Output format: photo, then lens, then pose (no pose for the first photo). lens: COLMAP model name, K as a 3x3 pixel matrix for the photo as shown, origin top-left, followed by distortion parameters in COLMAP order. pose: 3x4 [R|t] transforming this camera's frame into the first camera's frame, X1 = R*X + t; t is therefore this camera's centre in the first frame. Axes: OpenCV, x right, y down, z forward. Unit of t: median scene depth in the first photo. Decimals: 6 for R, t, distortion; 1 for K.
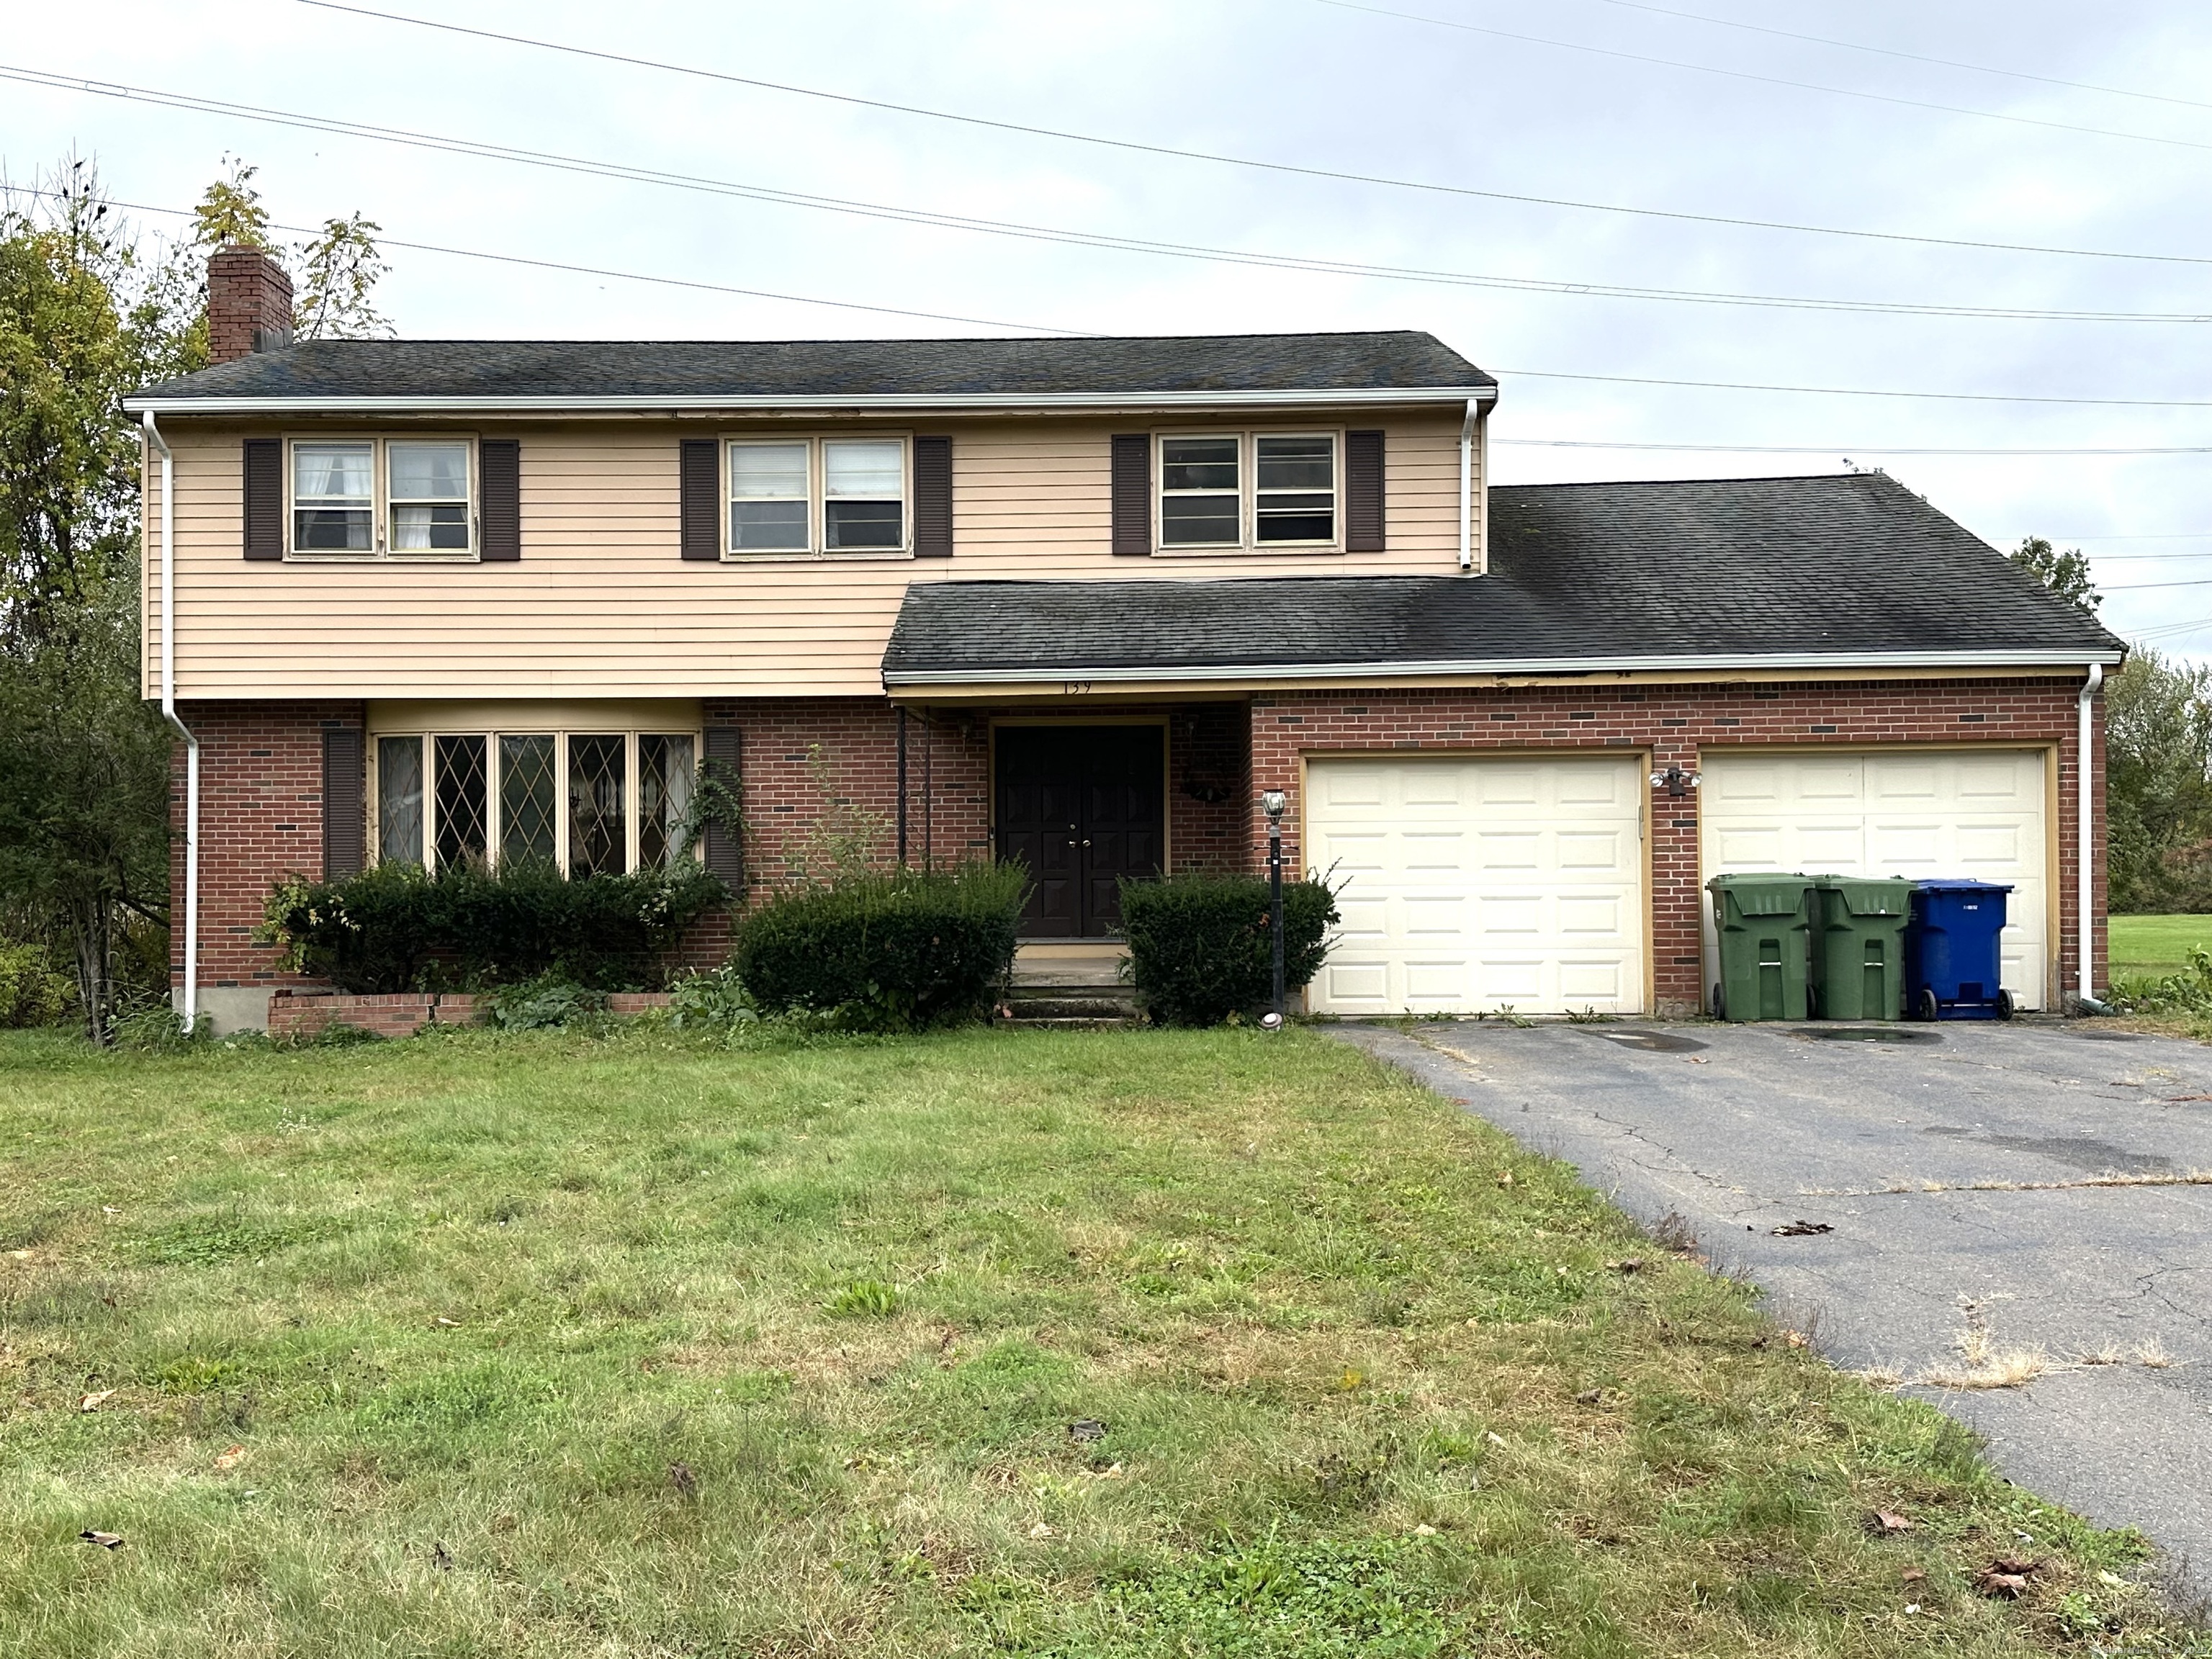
lens RADIAL K [[2156.9, 0, 1098.7], [0, 2156.9, 845.2], [0, 0, 1]] dist [0.104447, 0.000000]
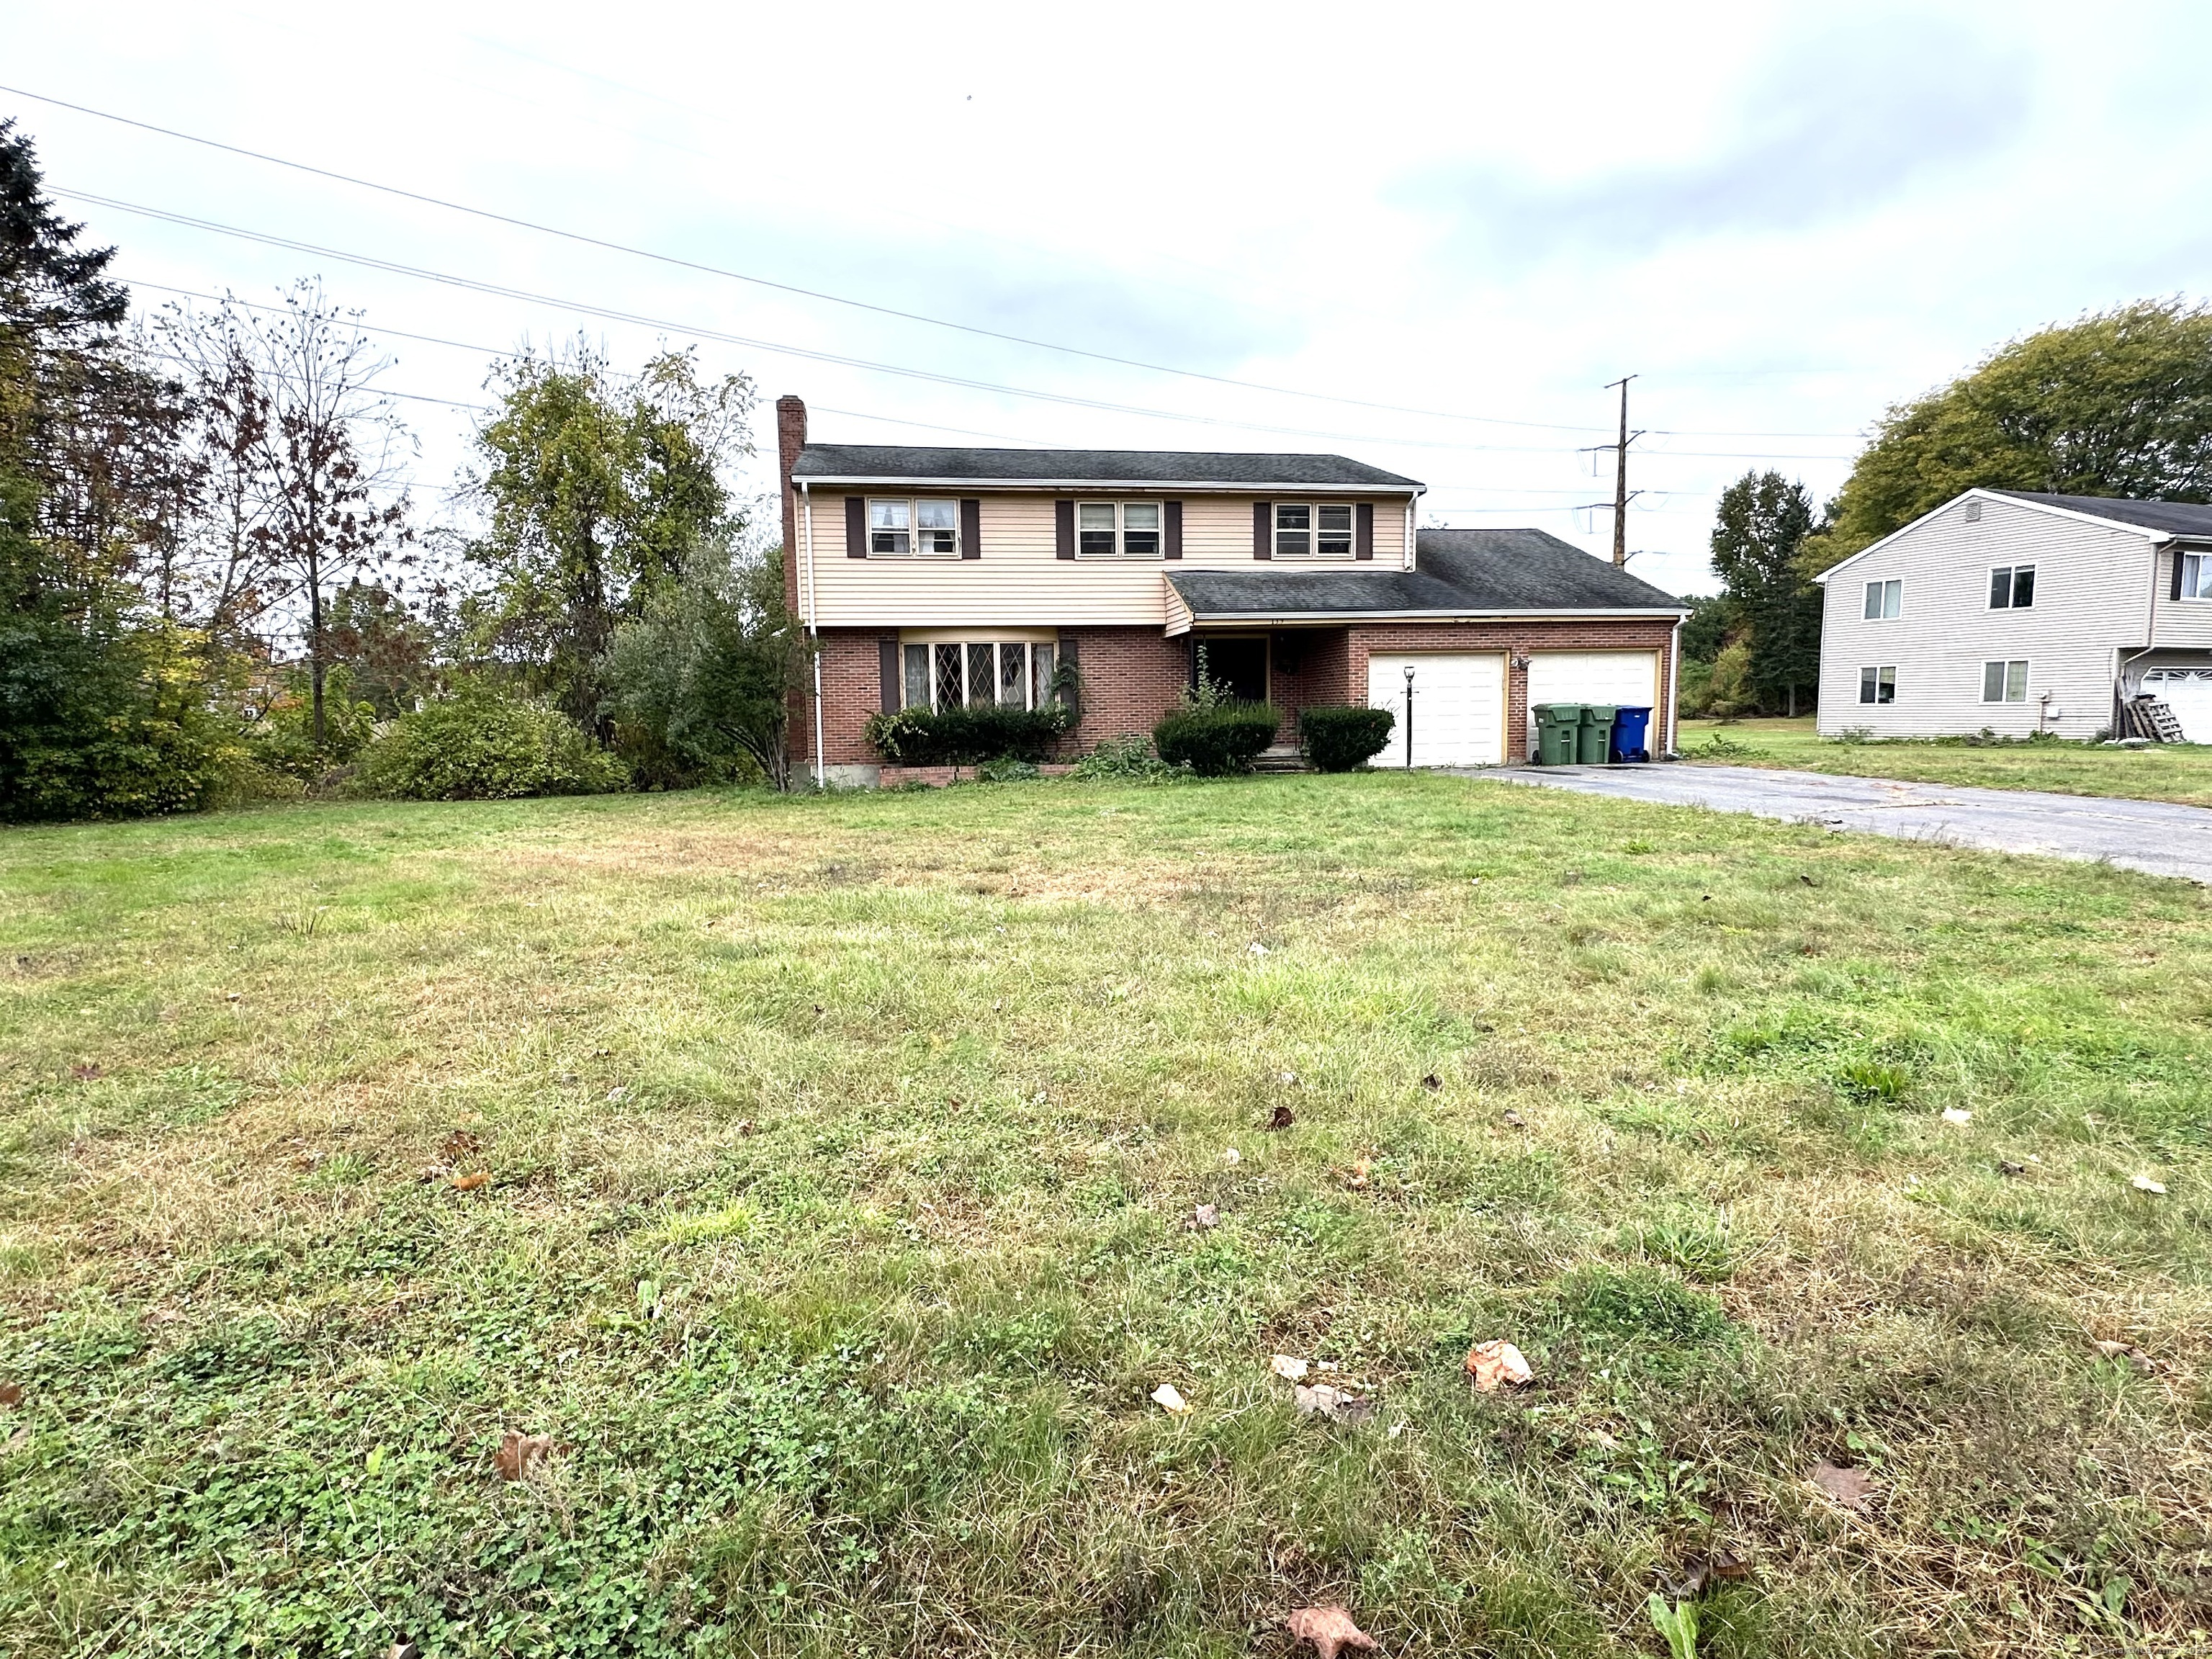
lens RADIAL K [[1119.6, 0, 1106.1], [0, 1119.6, 840.4], [0, 0, 1]] dist [-0.002222, 0.000781]
pose [[0.982776, -0.030554, 0.182259, -0.352502], [0.008150, 0.992444, 0.122427, 0.007118], [-0.184623, -0.118833, 0.975599, -0.100984]]
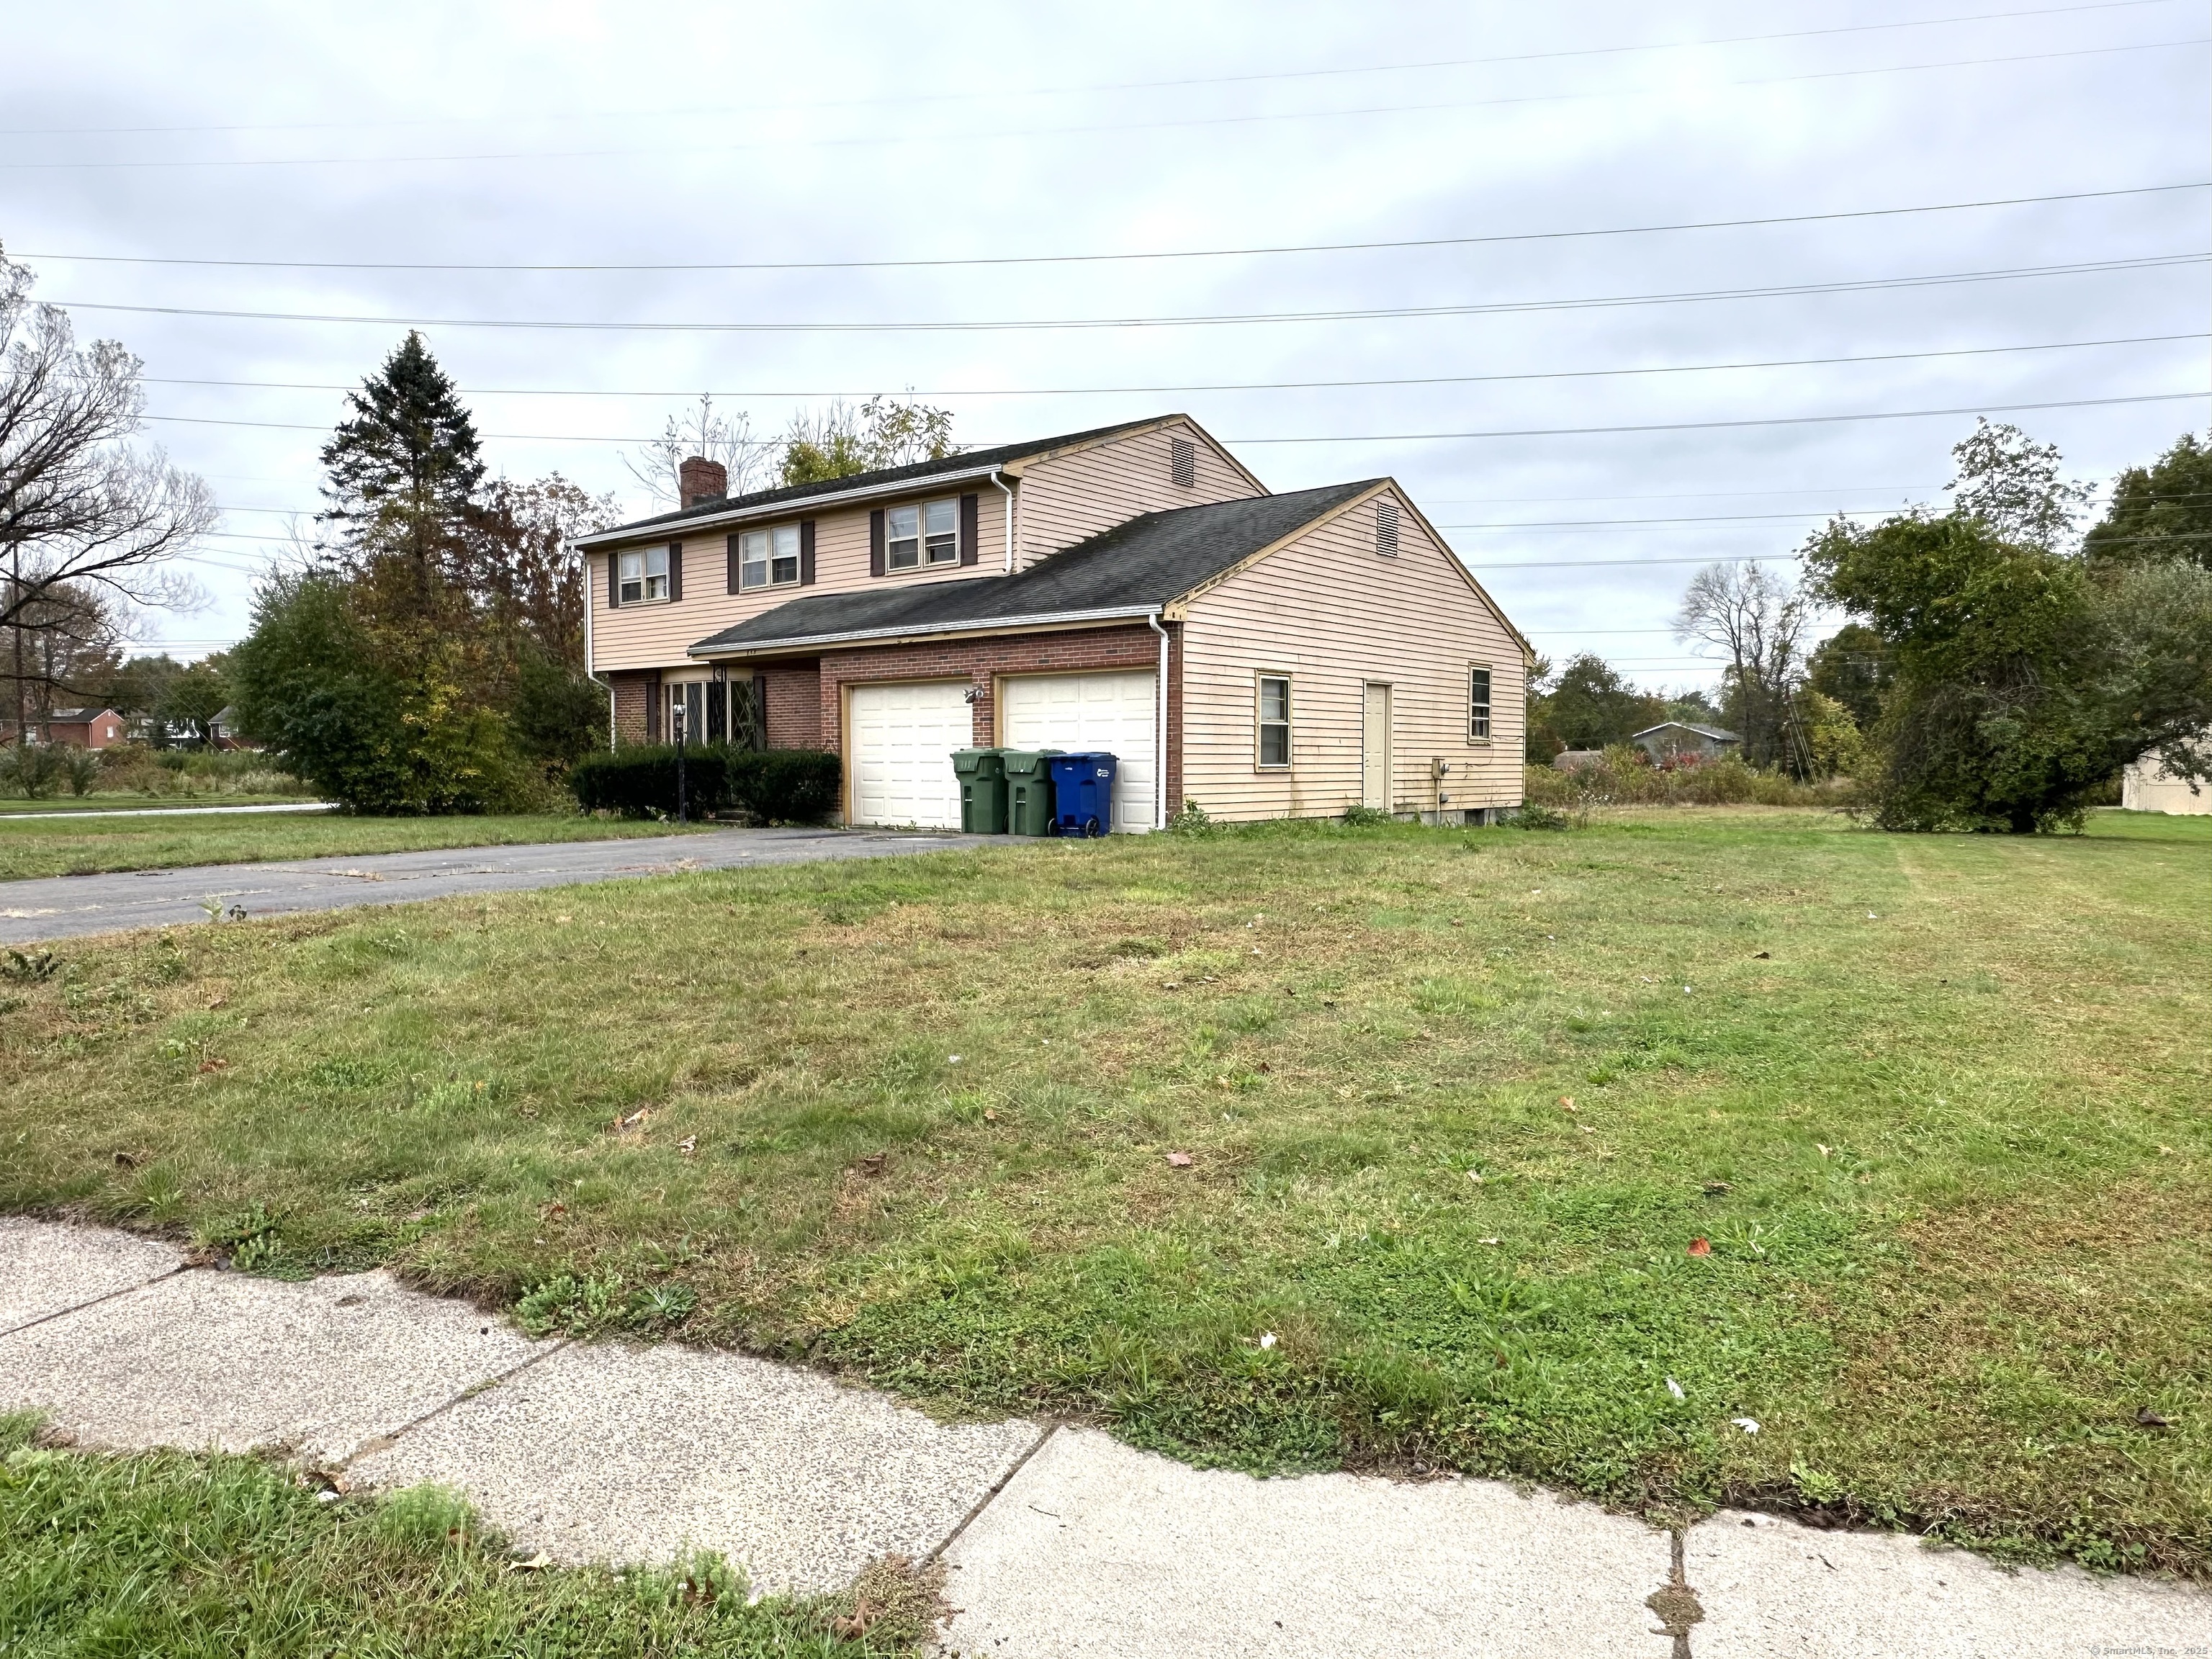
lens RADIAL K [[1410.6, 0, 1110.0], [0, 1410.6, 831.5], [0, 0, 1]] dist [-0.004245, -0.001273]
pose [[0.792230, 0.038294, -0.609020, 0.914792], [0.002384, 0.997827, 0.065843, 0.004974], [0.610218, -0.053615, 0.790417, 0.156095]]
